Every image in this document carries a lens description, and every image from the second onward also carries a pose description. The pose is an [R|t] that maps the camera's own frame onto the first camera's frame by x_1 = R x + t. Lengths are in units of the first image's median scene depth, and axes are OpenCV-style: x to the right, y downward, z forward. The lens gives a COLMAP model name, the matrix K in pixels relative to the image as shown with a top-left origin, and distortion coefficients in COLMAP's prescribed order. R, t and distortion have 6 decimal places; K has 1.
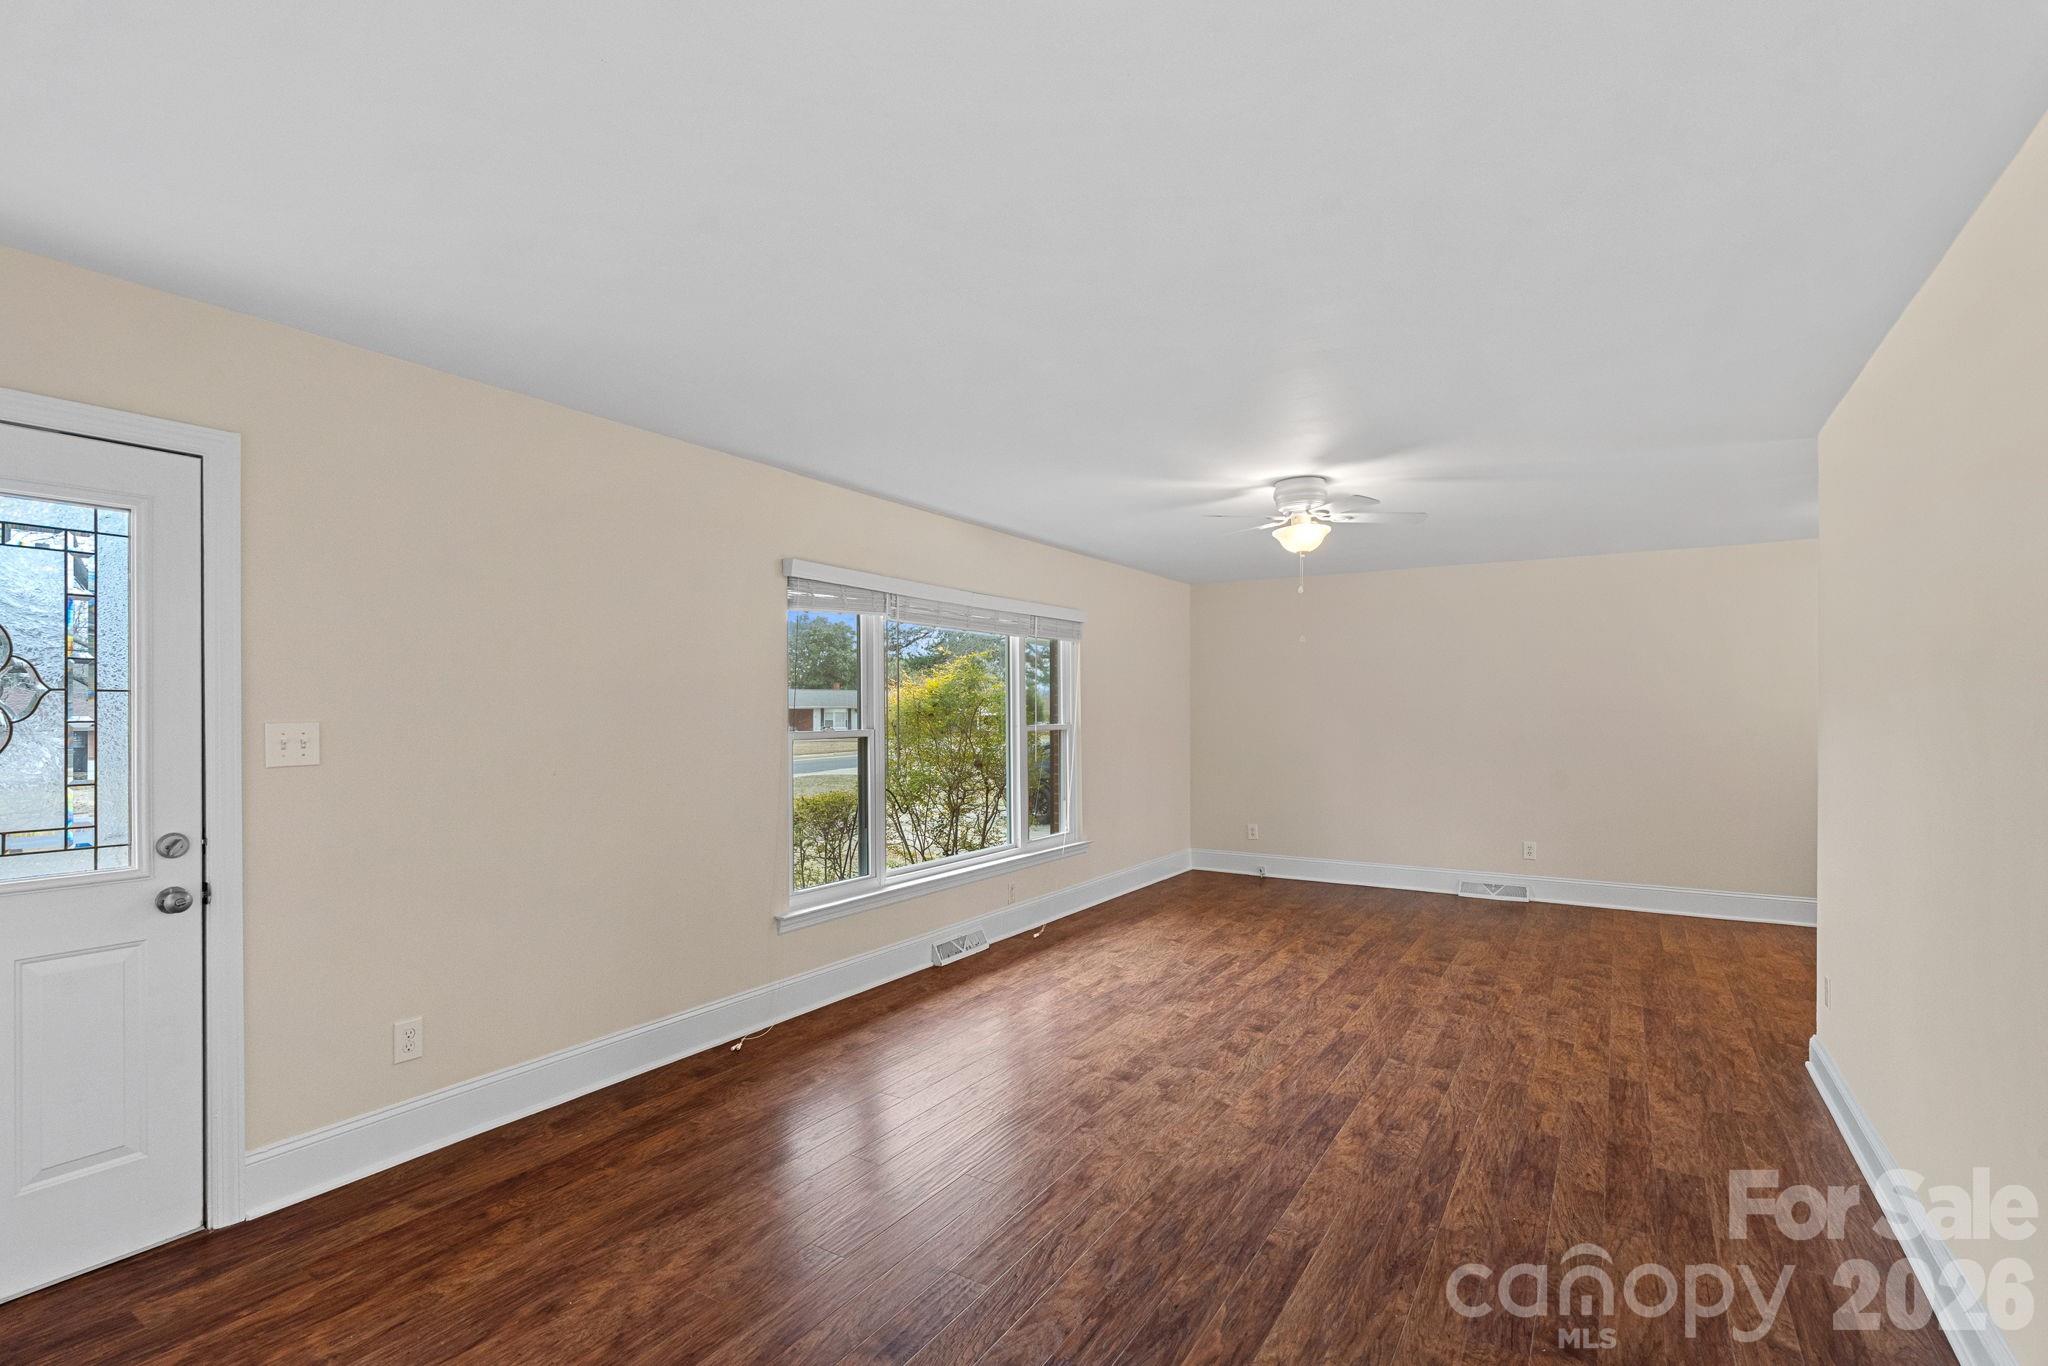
lens RADIAL K [[961.7, 0, 1021.9], [0, 961.7, 716.0], [0, 0, 1]] dist [-0.001723, -0.000067]
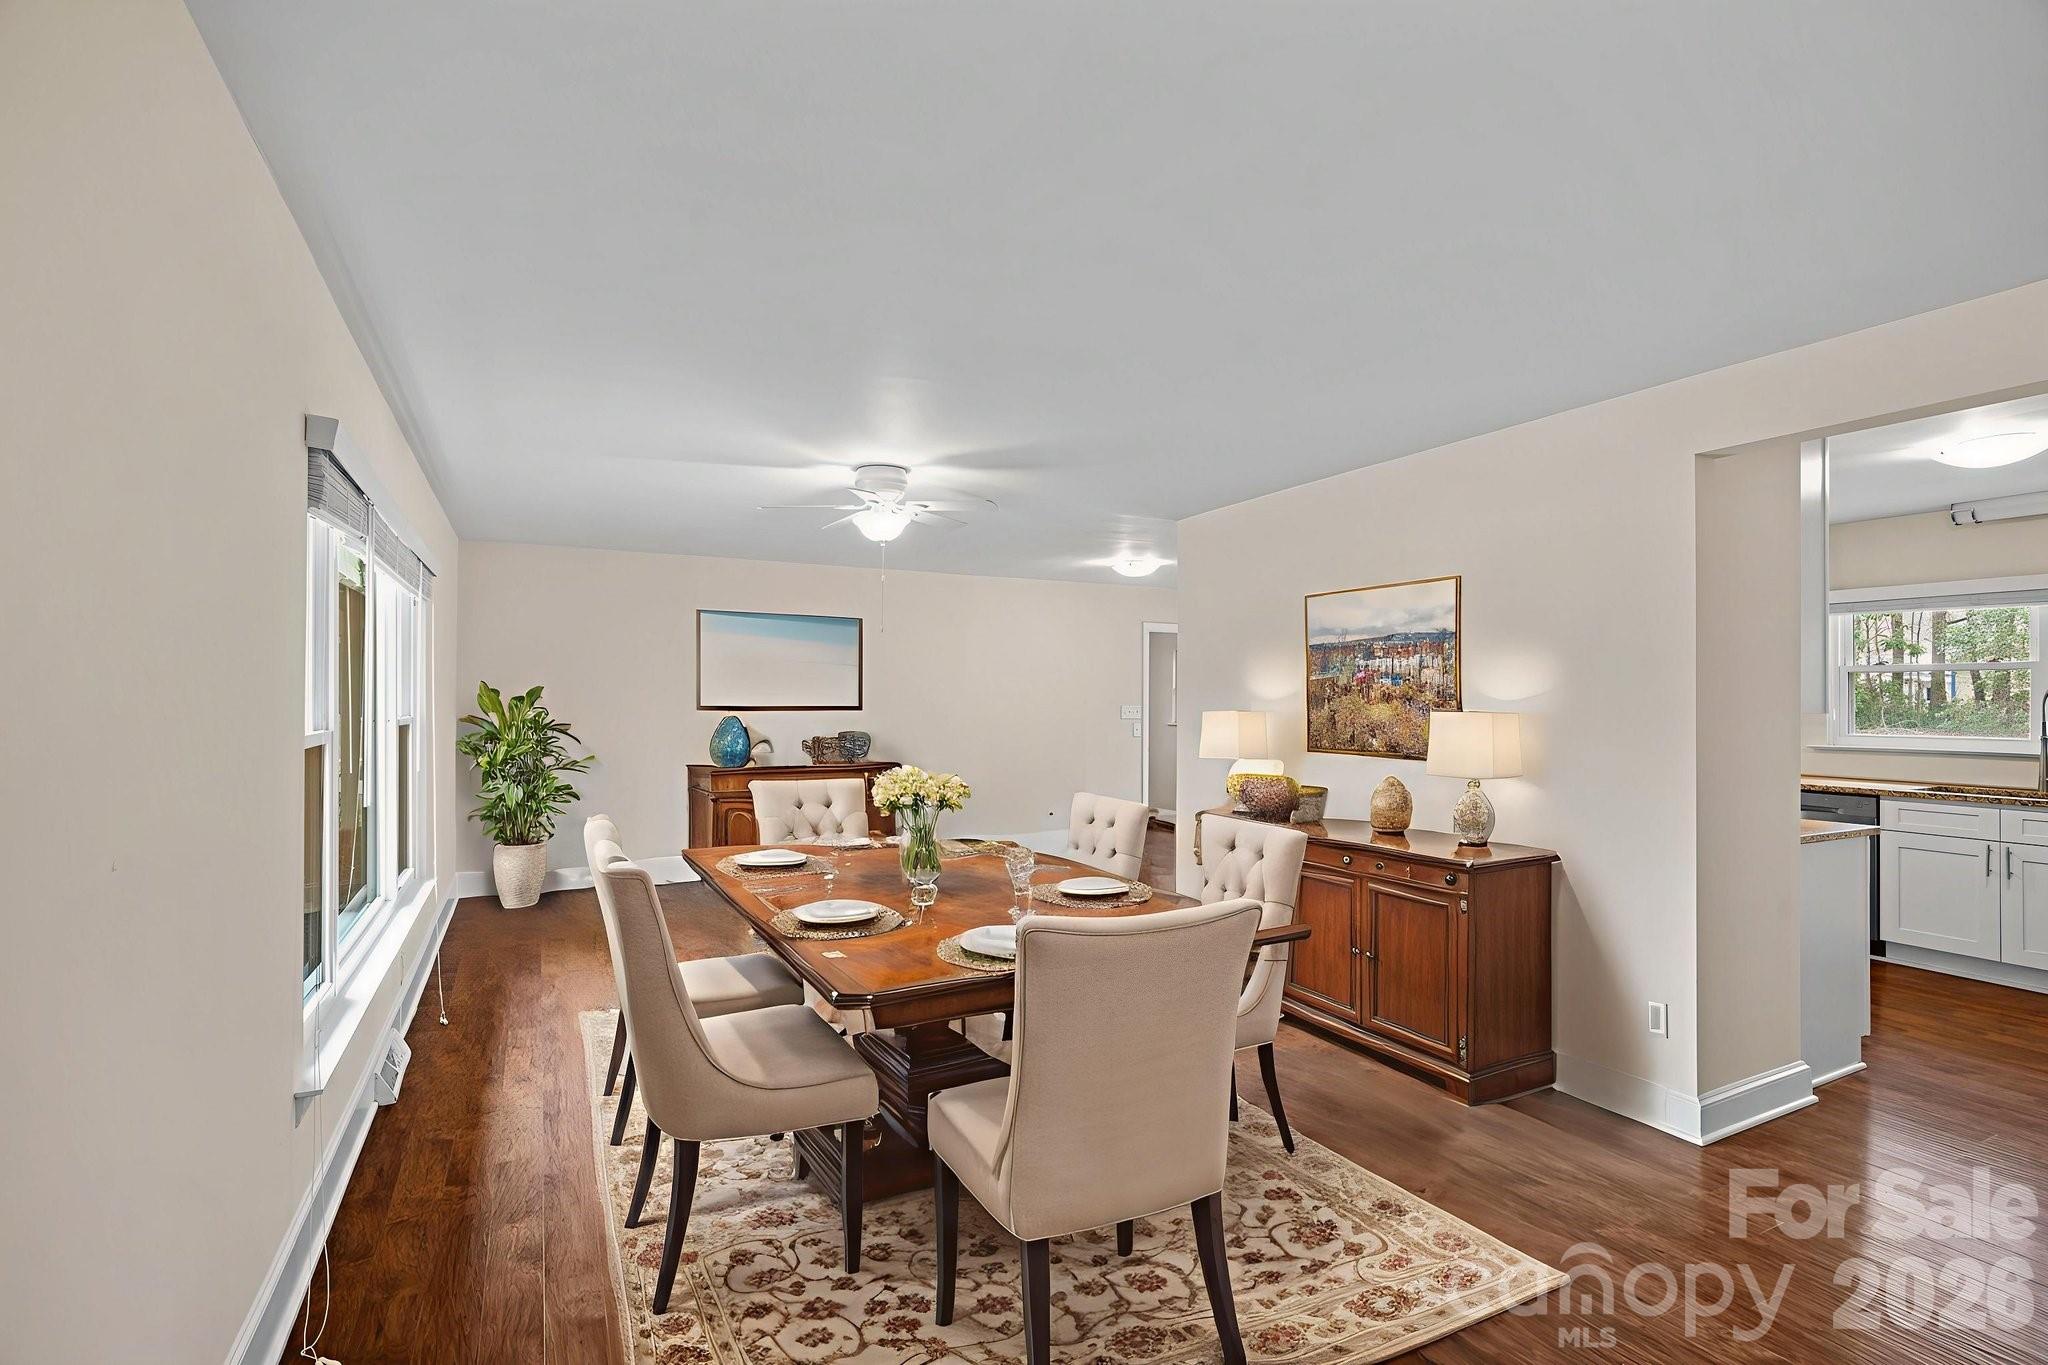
lens RADIAL K [[951.3, 0, 1023.4], [0, 951.3, 695.1], [0, 0, 1]] dist [-0.000332, 0.000912]
pose [[0.504911, 0.008205, 0.863132, -0.471984], [-0.003256, 0.999966, -0.007601, -0.004340], [-0.863165, 0.001027, 0.504921, 0.371694]]
